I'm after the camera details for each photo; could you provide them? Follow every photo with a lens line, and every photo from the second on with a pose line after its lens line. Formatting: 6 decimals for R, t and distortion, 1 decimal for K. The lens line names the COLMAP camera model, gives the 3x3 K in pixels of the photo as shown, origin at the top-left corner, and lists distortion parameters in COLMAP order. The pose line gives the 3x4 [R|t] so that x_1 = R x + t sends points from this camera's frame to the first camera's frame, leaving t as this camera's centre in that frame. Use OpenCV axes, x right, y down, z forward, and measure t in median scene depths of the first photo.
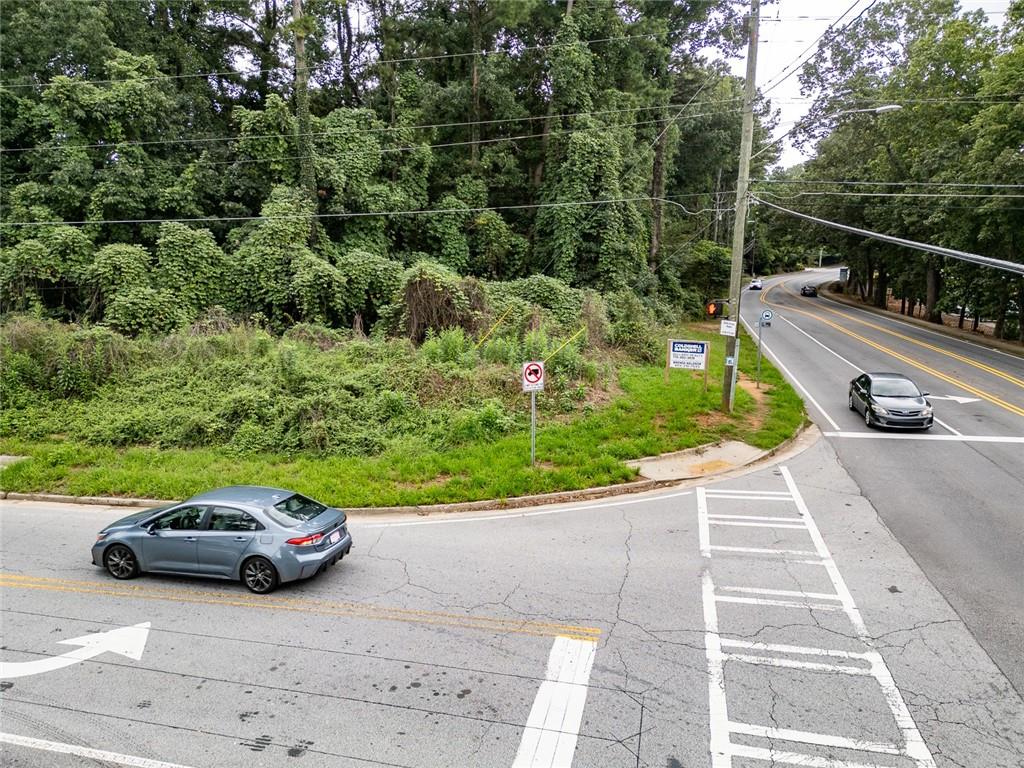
lens RADIAL K [[724.0, 0, 519.7], [0, 724.0, 380.4], [0, 0, 1]] dist [0.069974, -0.064802]
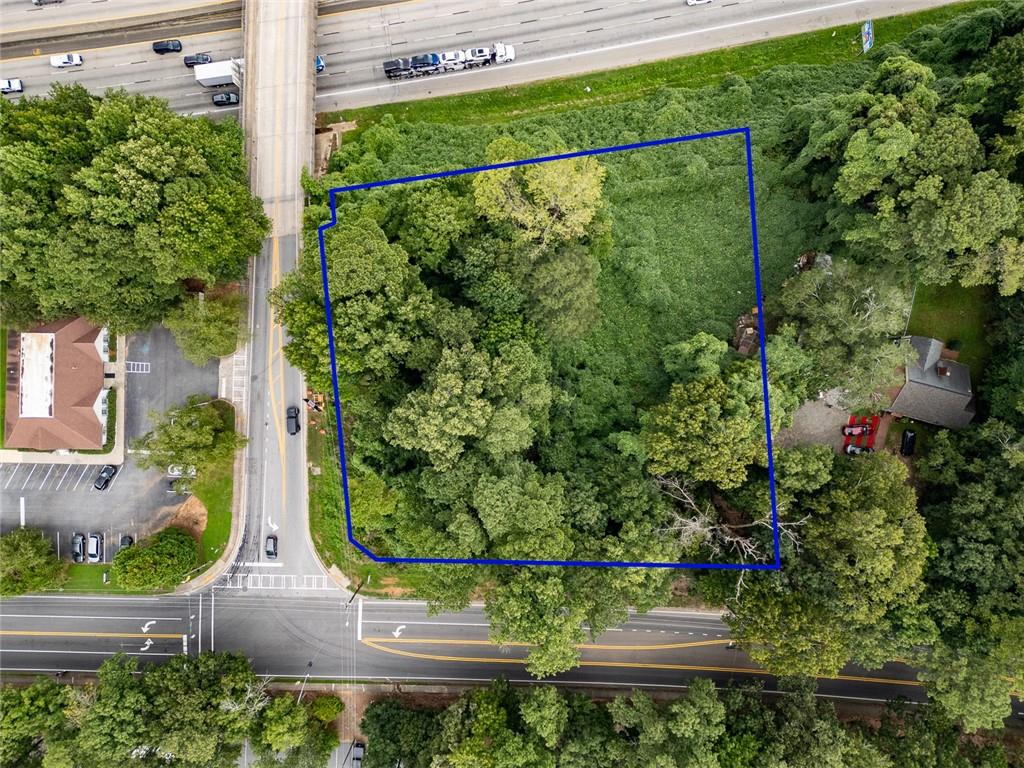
lens RADIAL K [[724.0, 0, 512.6], [0, 724.0, 383.0], [0, 0, 1]] dist [0.069974, -0.064802]
pose [[0.202006, 0.979372, -0.004984, -0.766473], [-0.121718, 0.030154, 0.992107, -4.601361], [0.971791, -0.199805, 0.125298, 1.427592]]
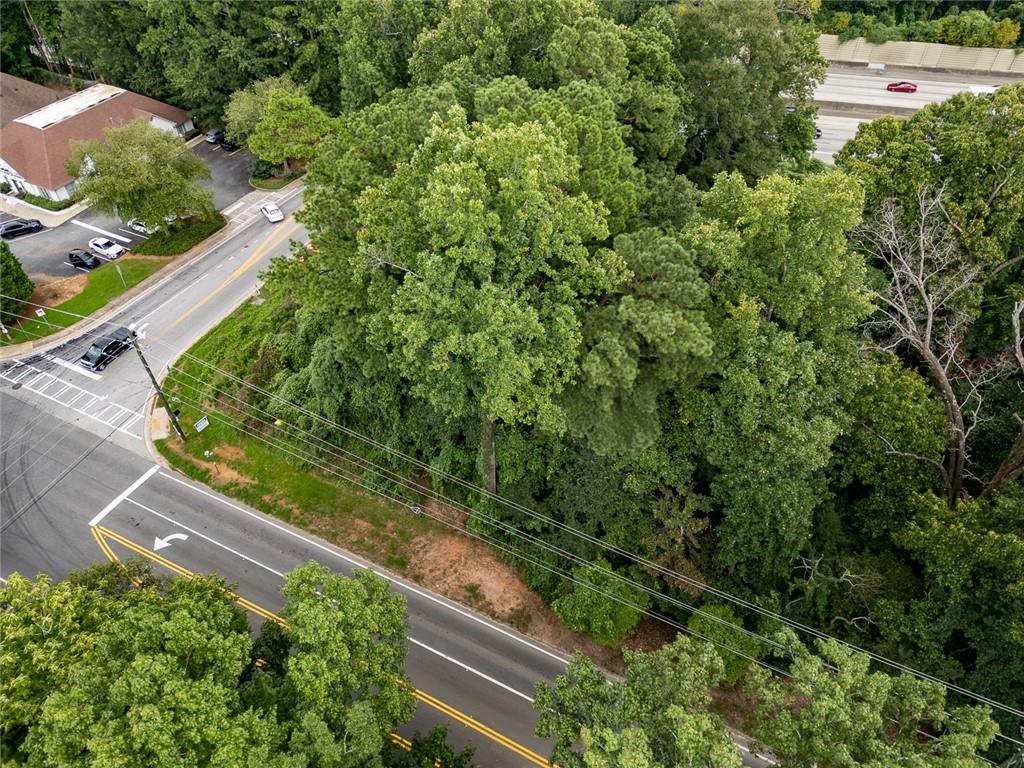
lens RADIAL K [[724.0, 0, 505.7], [0, 724.0, 385.3], [0, 0, 1]] dist [0.069974, -0.064802]
pose [[-0.254711, 0.676427, -0.691064, 1.466281], [-0.120894, 0.686754, 0.716766, -1.870890], [0.959431, 0.266114, -0.093148, 1.988051]]
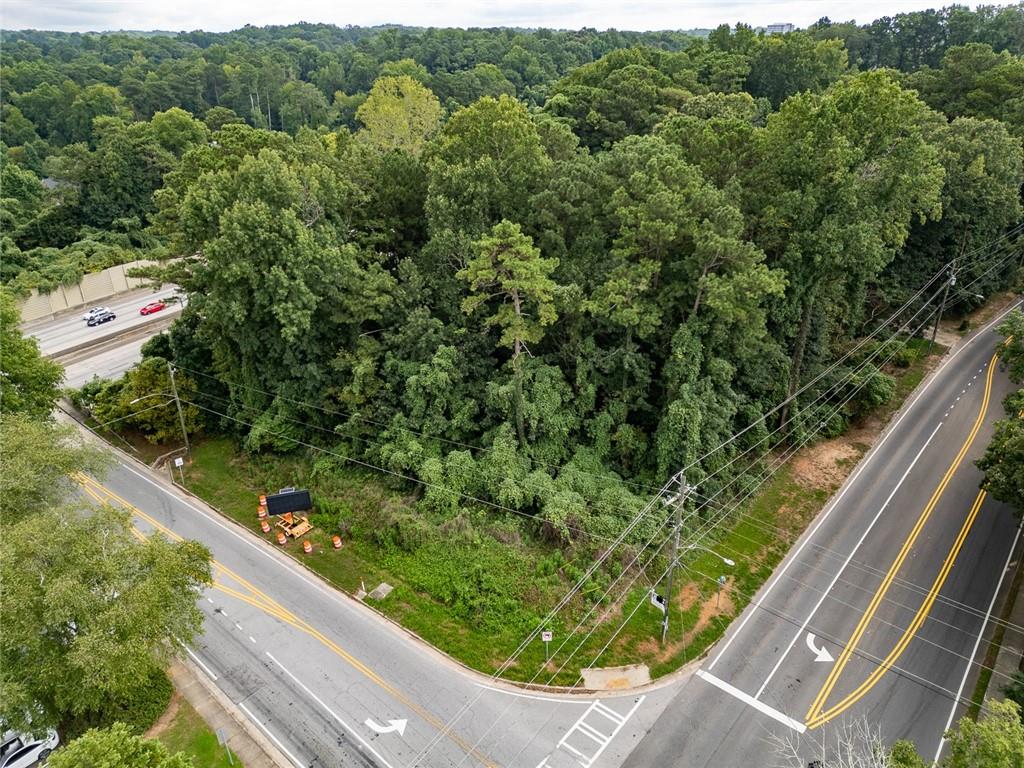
lens RADIAL K [[724.0, 0, 513.9], [0, 724.0, 376.3], [0, 0, 1]] dist [0.069974, -0.064802]
pose [[0.883436, 0.191420, -0.427666, 0.559921], [-0.056409, 0.949554, 0.308488, -1.107702], [0.465143, -0.248406, 0.849668, -0.686199]]
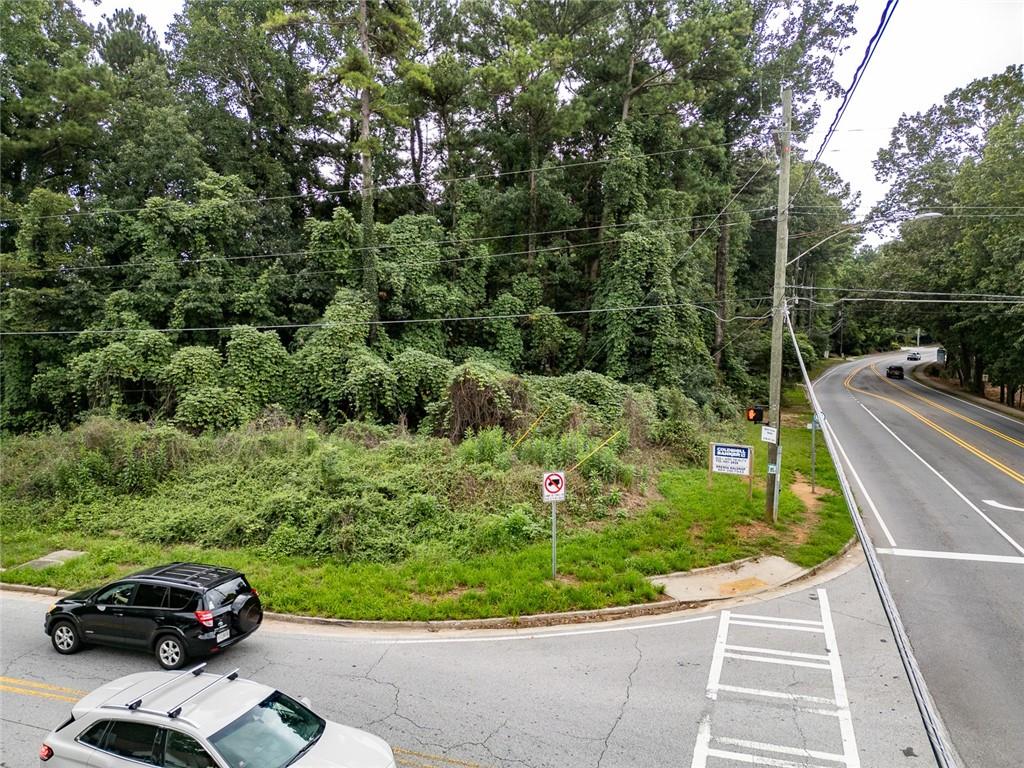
lens RADIAL K [[724.0, 0, 518.5], [0, 724.0, 377.1], [0, 0, 1]] dist [0.069974, -0.064802]
pose [[0.993042, 0.003607, -0.117709, 0.057247], [-0.016292, 0.994127, -0.106987, -0.031757], [0.116632, 0.108161, 0.987268, -0.005125]]
